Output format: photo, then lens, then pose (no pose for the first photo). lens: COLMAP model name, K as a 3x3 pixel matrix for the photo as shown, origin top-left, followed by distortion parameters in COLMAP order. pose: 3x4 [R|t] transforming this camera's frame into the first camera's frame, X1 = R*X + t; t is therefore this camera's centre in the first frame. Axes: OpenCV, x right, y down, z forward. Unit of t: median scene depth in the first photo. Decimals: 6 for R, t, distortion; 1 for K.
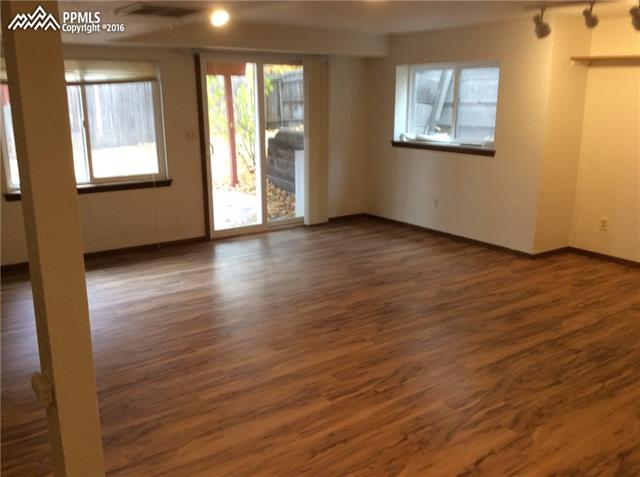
lens RADIAL K [[588.2, 0, 320.0], [0, 588.2, 238.5], [0, 0, 1]] dist [0.004803, -0.001109]
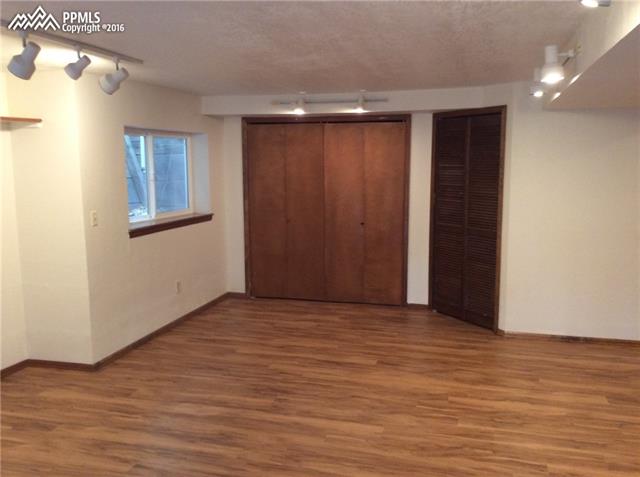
lens RADIAL K [[588.2, 0, 320.0], [0, 588.2, 238.5], [0, 0, 1]] dist [0.004803, -0.001109]
pose [[-0.625693, -0.107696, 0.772599, -0.415693], [0.194007, 0.937820, 0.287845, -0.390665], [-0.755559, 0.329992, -0.565894, 1.530745]]
